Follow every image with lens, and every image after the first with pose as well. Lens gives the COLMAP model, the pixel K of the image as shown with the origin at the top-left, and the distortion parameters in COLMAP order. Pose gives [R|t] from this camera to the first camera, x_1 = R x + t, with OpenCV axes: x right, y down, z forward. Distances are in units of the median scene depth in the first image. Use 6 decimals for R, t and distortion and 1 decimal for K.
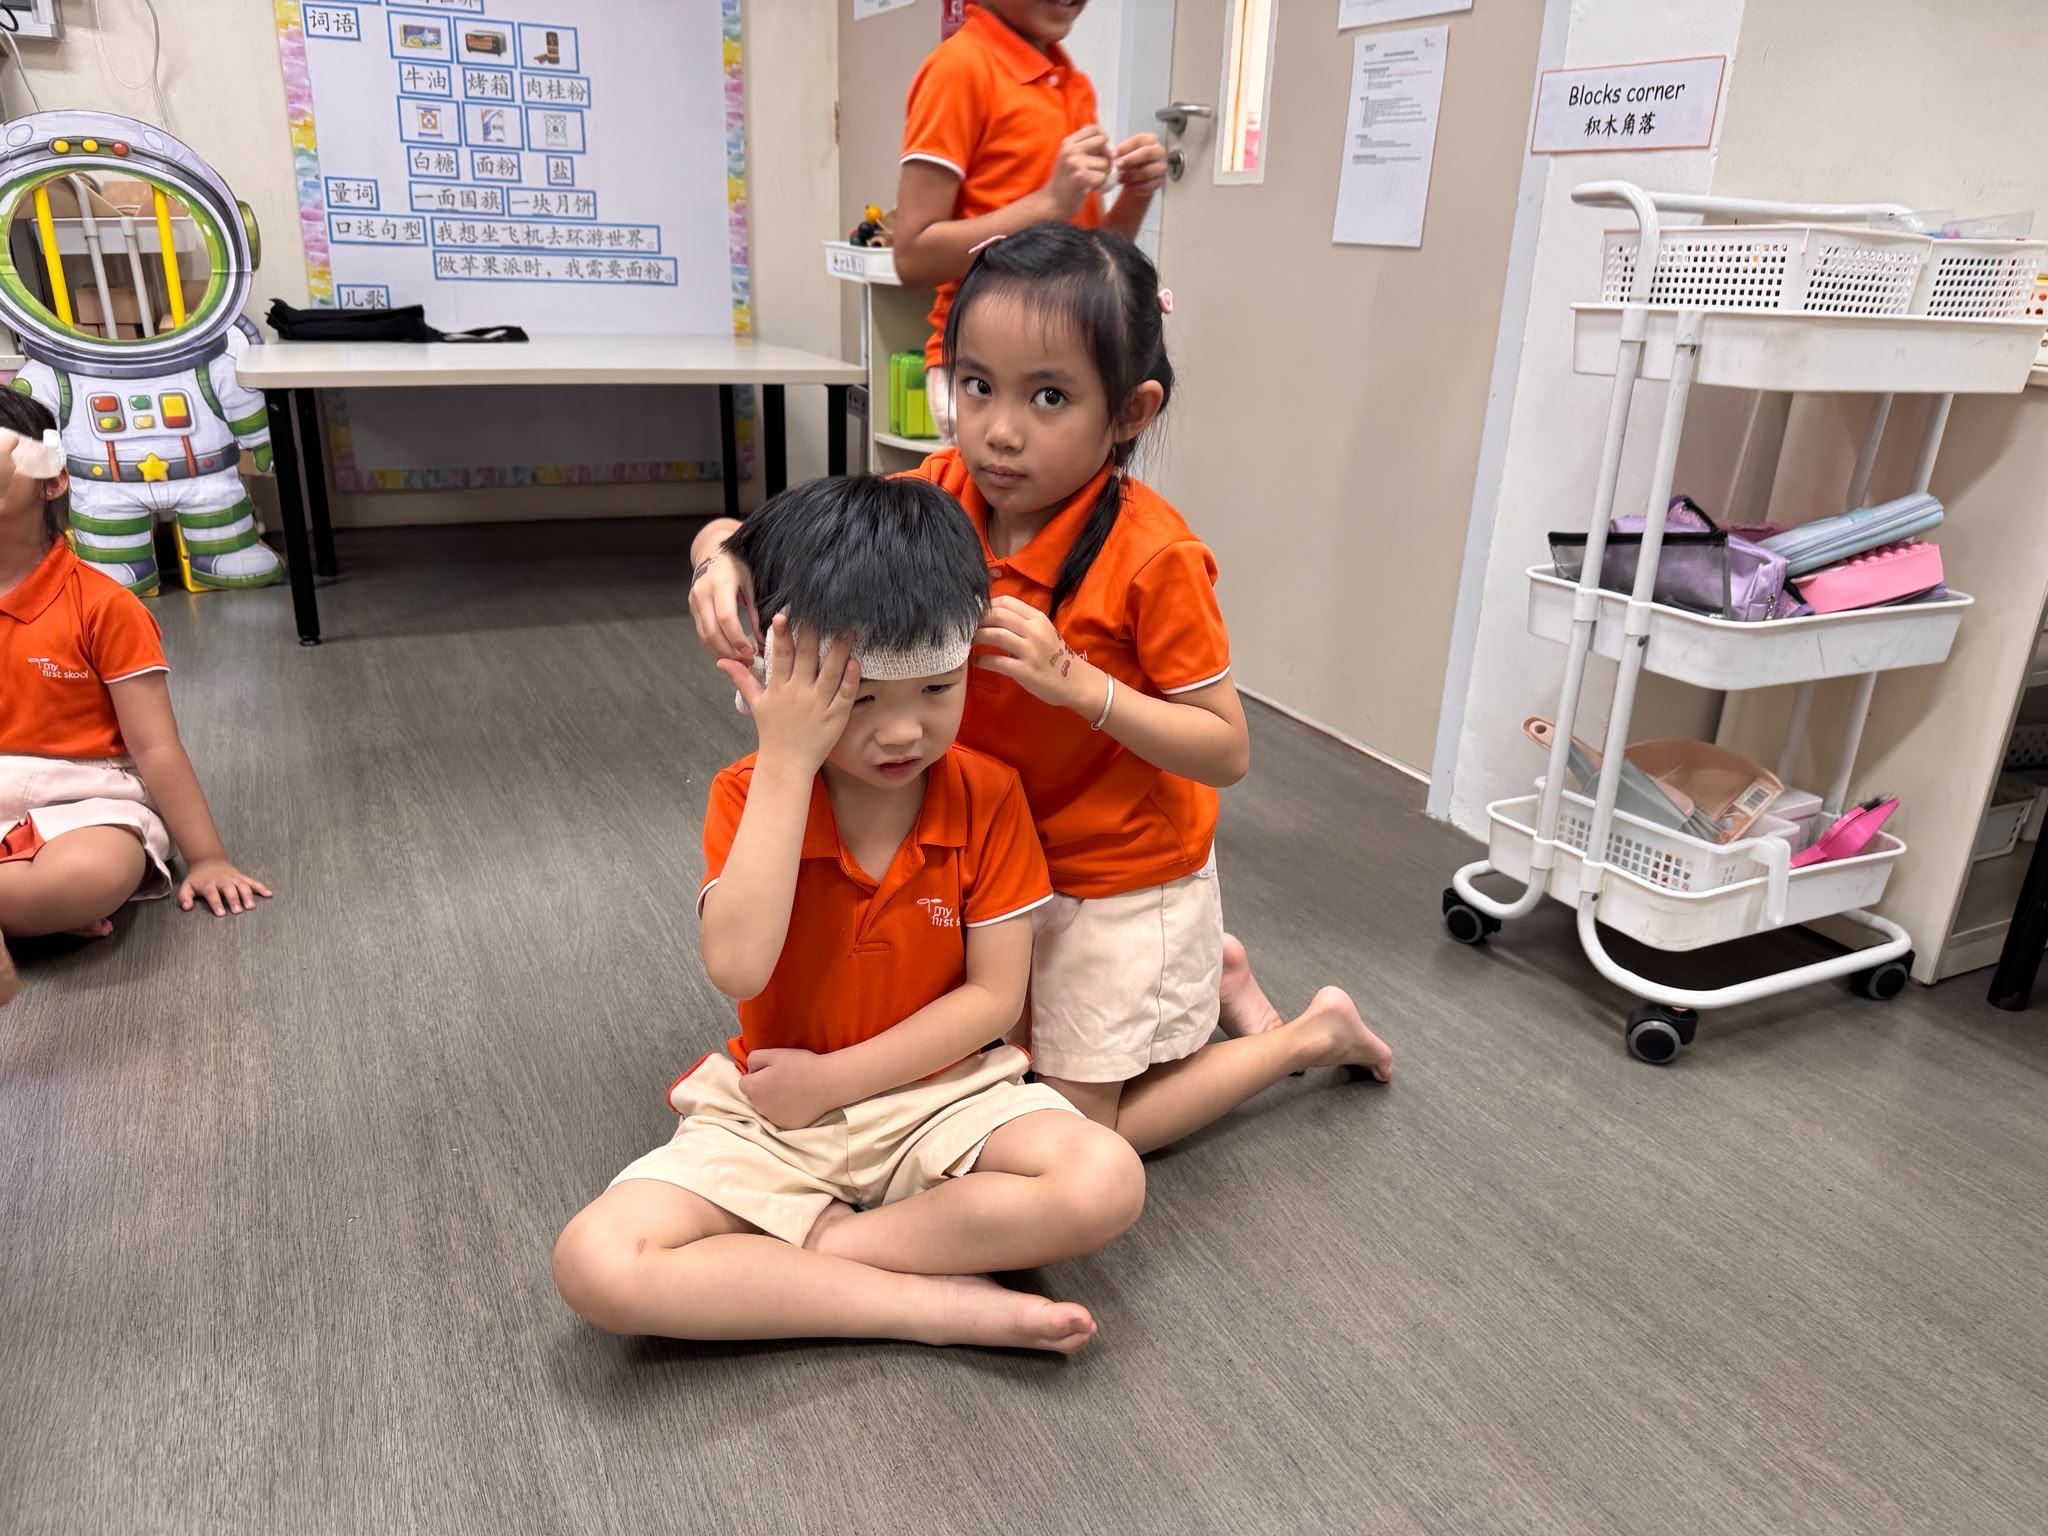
lens RADIAL K [[1492.6, 0, 1009.2], [0, 1492.6, 802.7], [0, 0, 1]] dist [-0.008076, 0.002725]
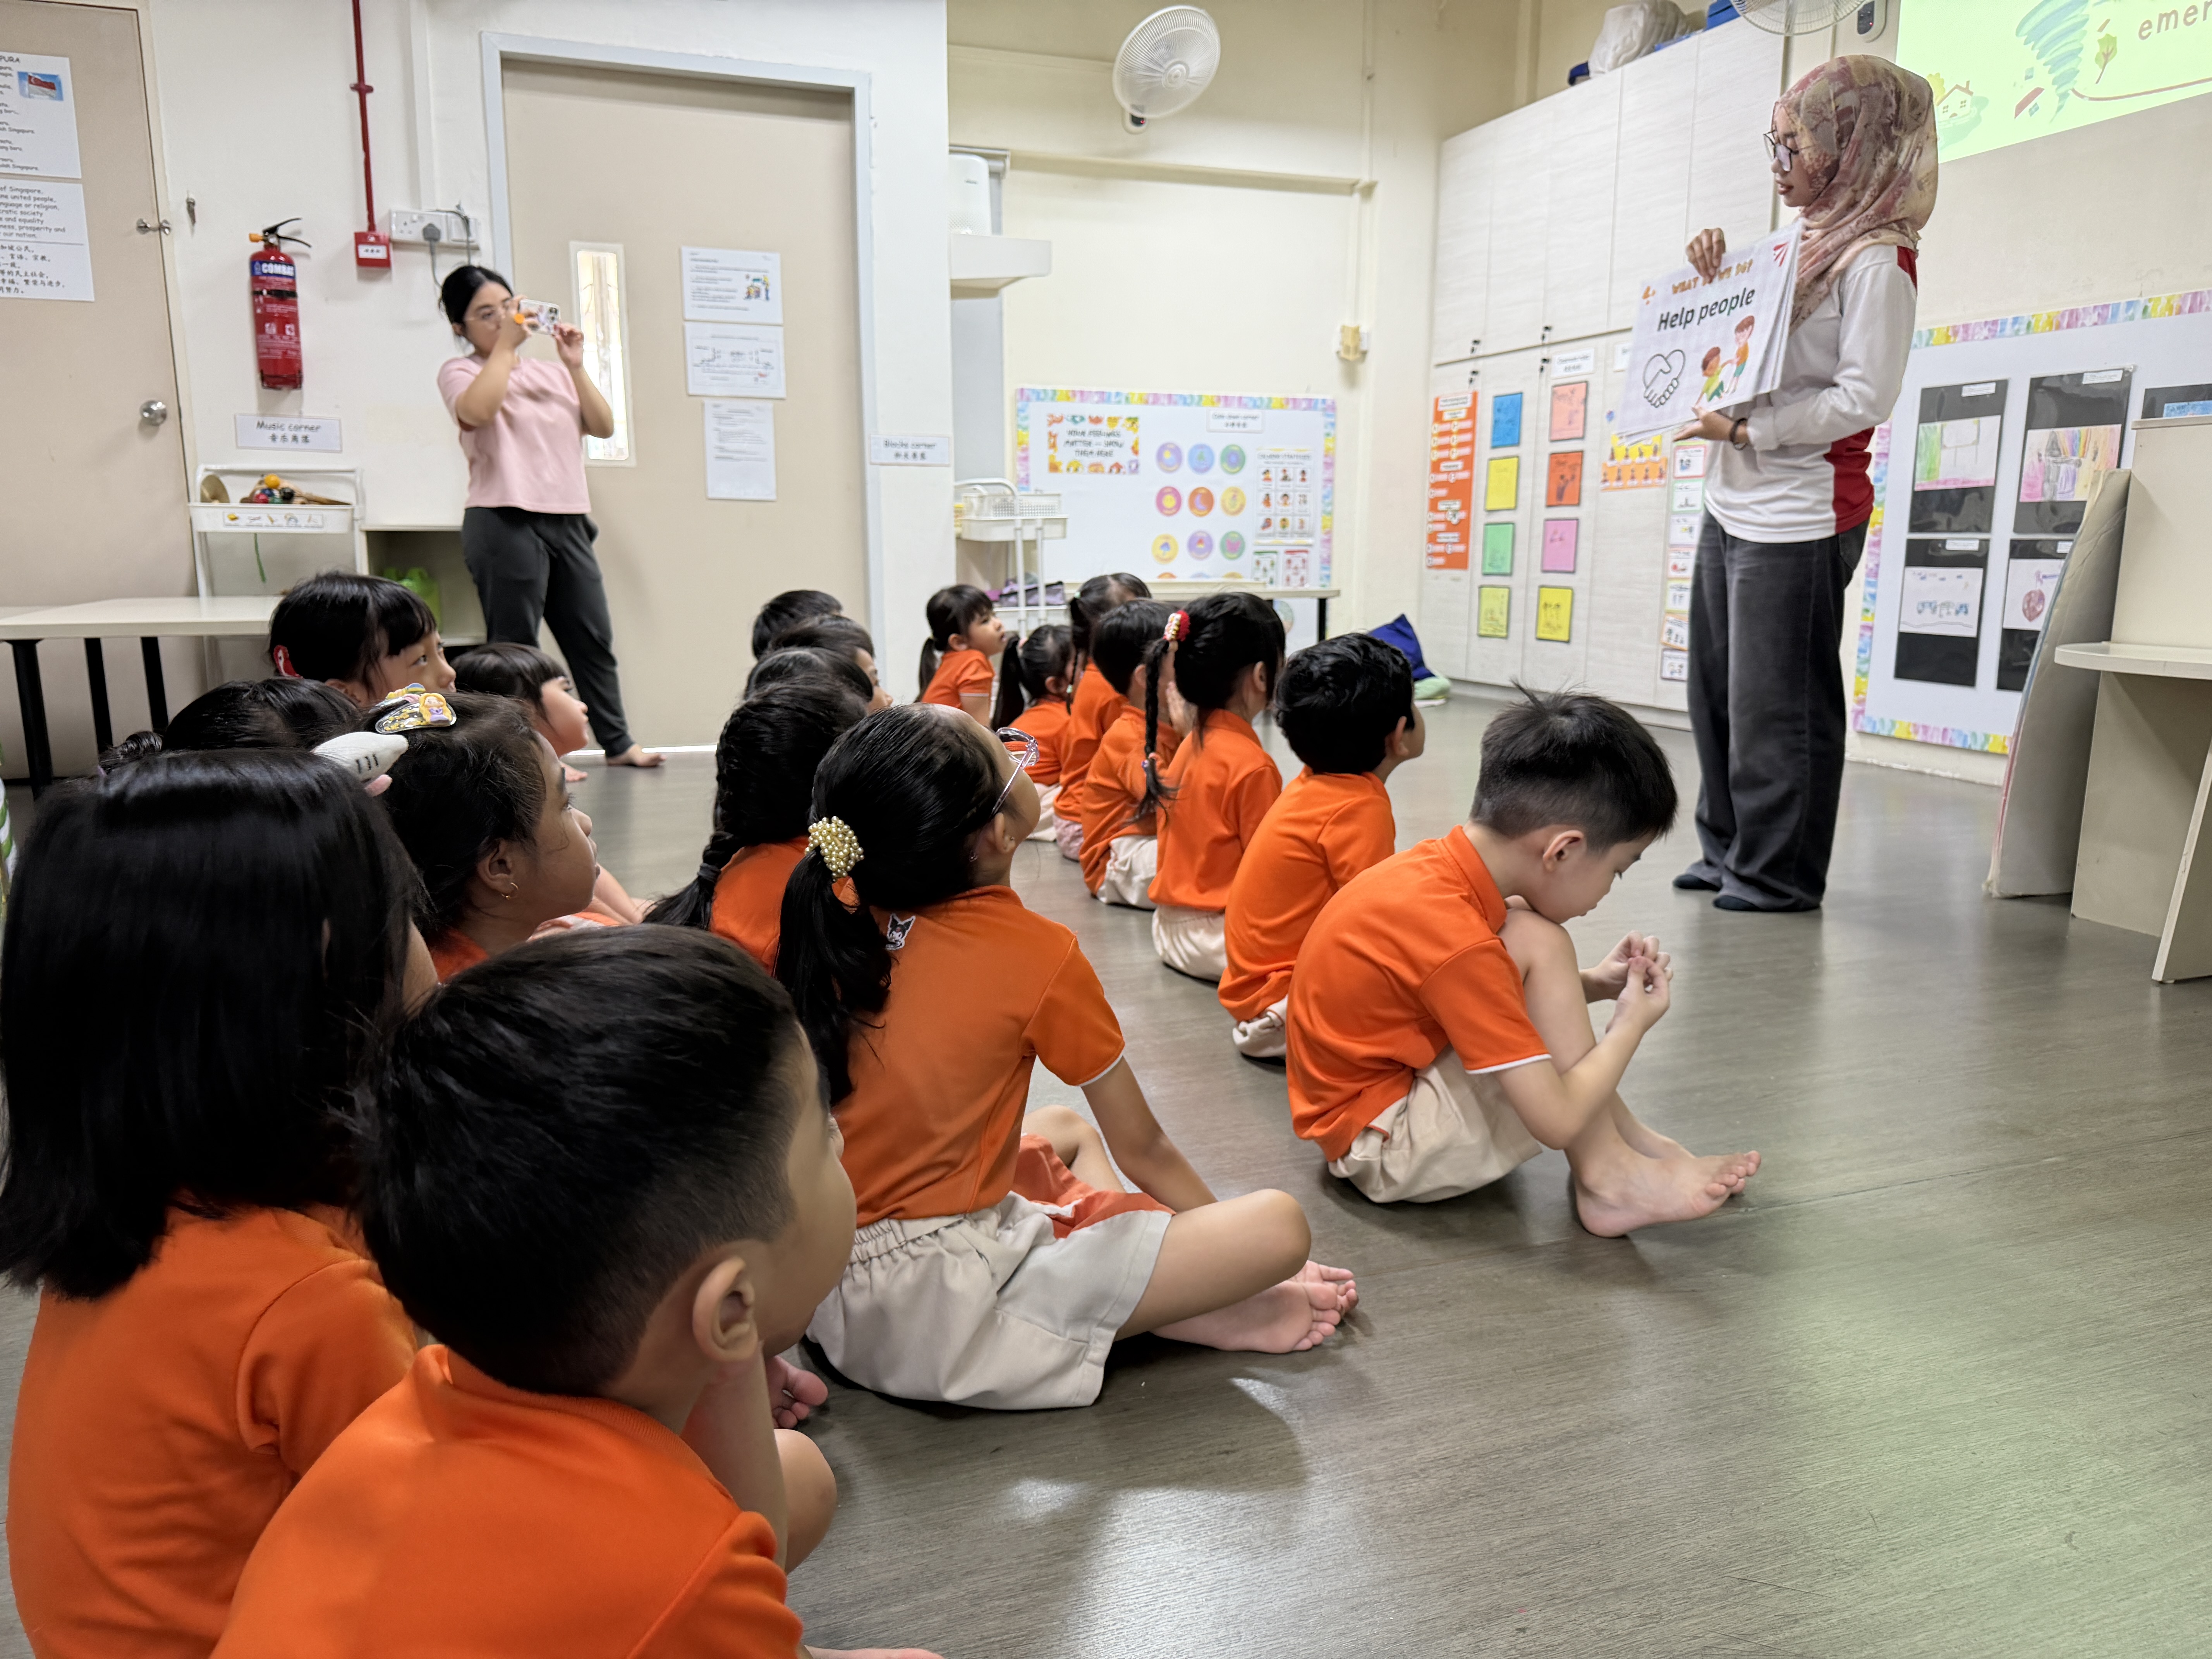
lens RADIAL K [[1571.5, 0, 1124.8], [0, 1571.5, 849.5], [0, 0, 1]] dist [0.083999, -0.105801]
pose [[0.089890, -0.232549, 0.968422, -1.221986], [0.355682, 0.915732, 0.186882, -0.095475], [-0.930274, 0.327652, 0.165028, 0.191233]]
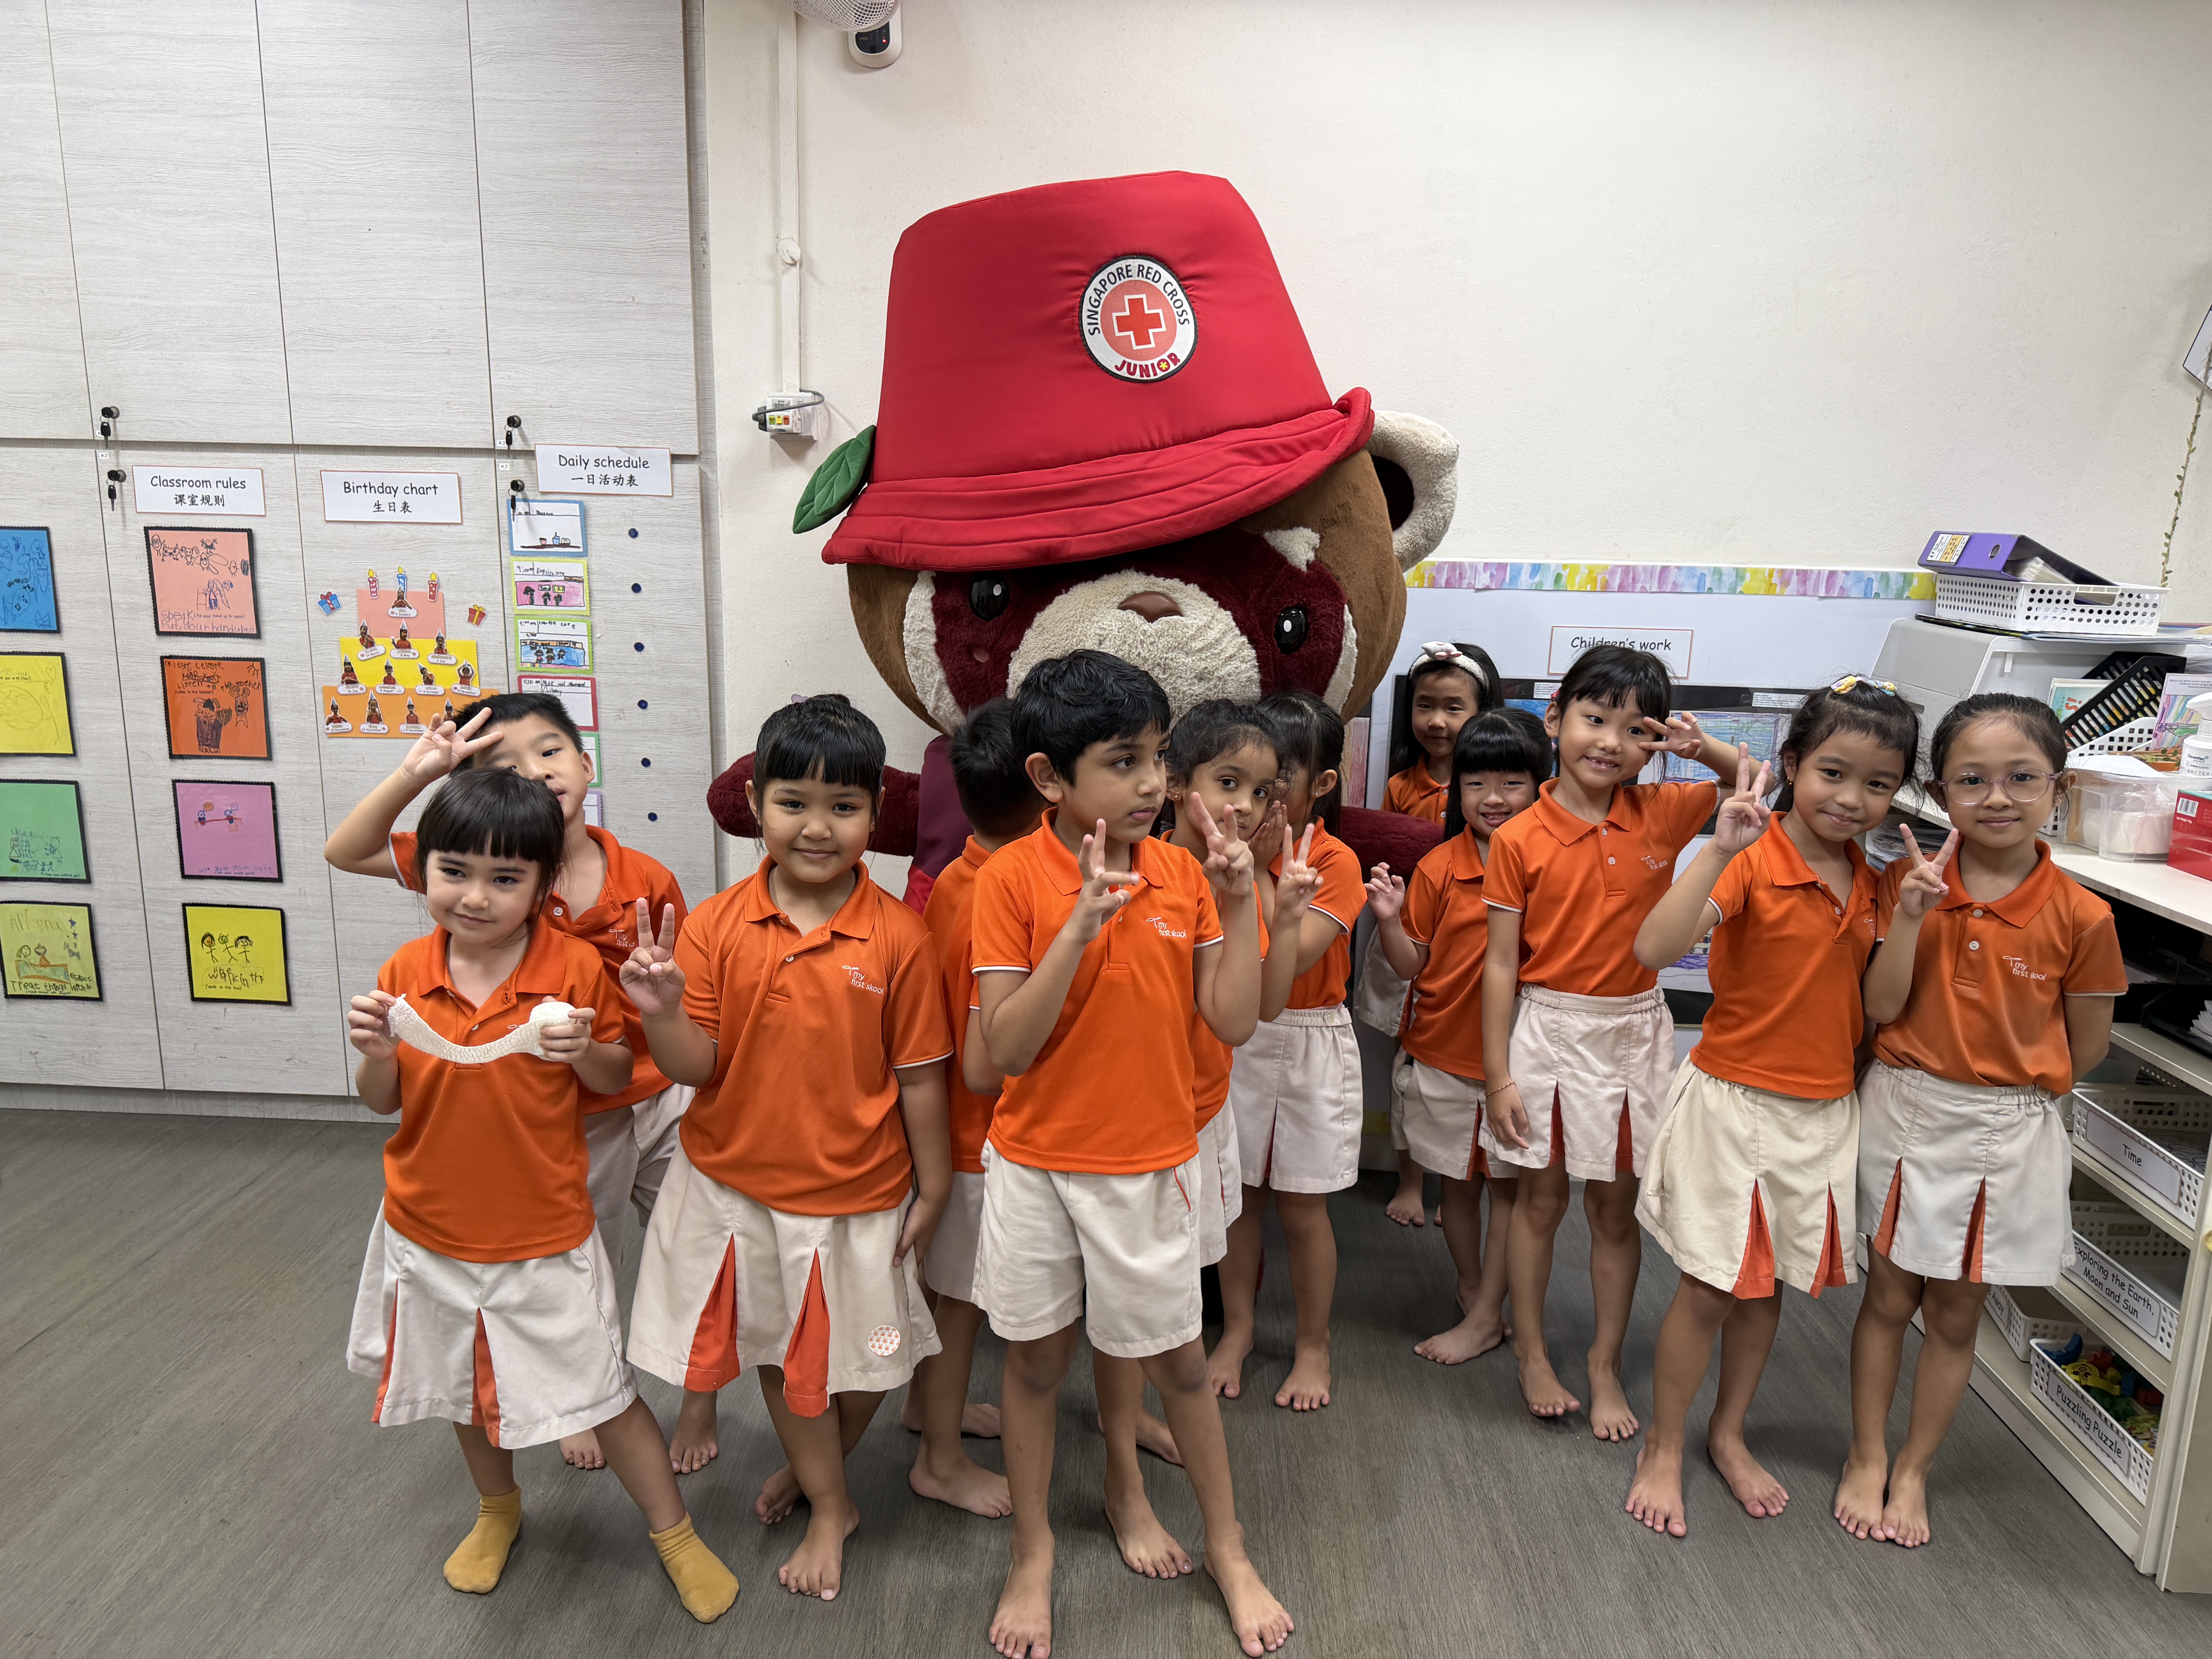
lens RADIAL K [[1454.6, 0, 1104.3], [0, 1454.6, 823.4], [0, 0, 1]] dist [0.014747, -0.018812]
pose [[-0.875134, -0.160574, 0.456460, -0.211695], [0.114966, 0.847321, 0.518488, -0.291815], [-0.470024, 0.506224, -0.723059, 0.296486]]
